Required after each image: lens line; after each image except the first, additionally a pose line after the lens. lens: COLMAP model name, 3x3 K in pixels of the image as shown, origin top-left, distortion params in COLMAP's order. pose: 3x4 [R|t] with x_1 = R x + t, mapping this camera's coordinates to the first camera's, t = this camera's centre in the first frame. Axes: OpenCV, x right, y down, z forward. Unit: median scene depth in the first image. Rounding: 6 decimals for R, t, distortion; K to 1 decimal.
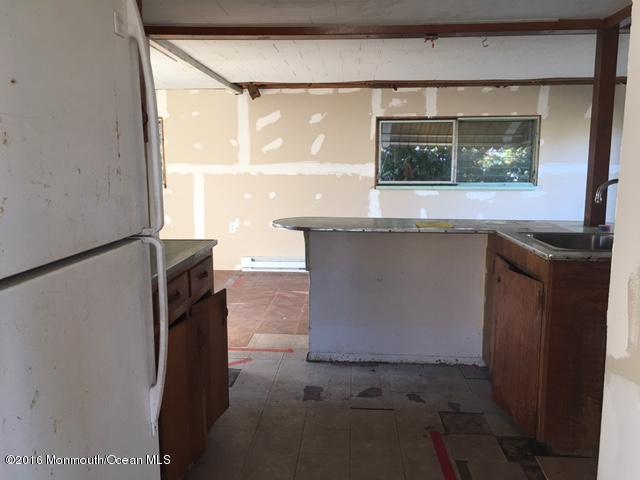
lens RADIAL K [[539.7, 0, 317.0], [0, 539.7, 238.5], [0, 0, 1]] dist [0.080352, -0.118031]
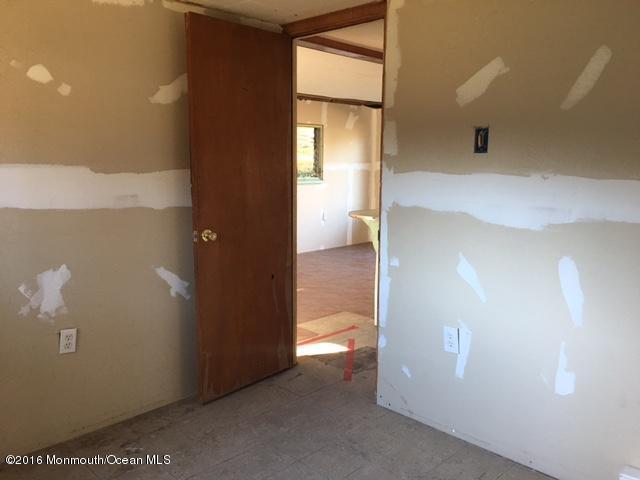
lens RADIAL K [[539.7, 0, 317.0], [0, 539.7, 238.5], [0, 0, 1]] dist [0.080352, -0.118031]
pose [[0.648460, -0.105092, 0.753960, -0.574665], [0.099075, 0.993652, 0.053291, -0.028932], [-0.754774, 0.040141, 0.654755, 0.184876]]
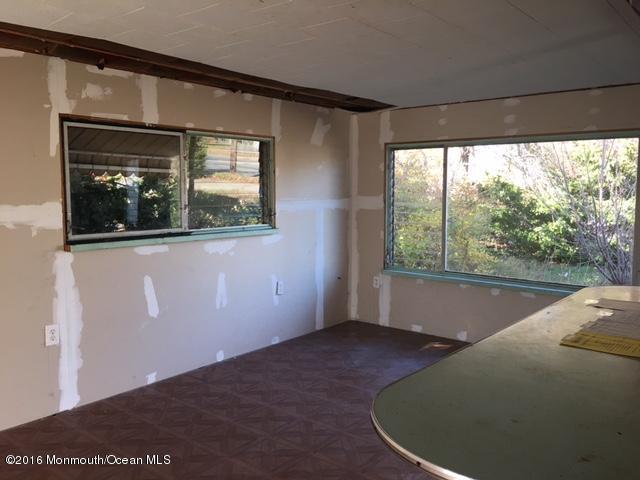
lens RADIAL K [[539.7, 0, 317.0], [0, 539.7, 238.5], [0, 0, 1]] dist [0.080352, -0.118031]
pose [[0.579501, -0.077488, 0.811279, -0.180132], [0.112649, 0.993530, 0.014429, -0.086050], [-0.807148, 0.083028, 0.584481, 0.508096]]
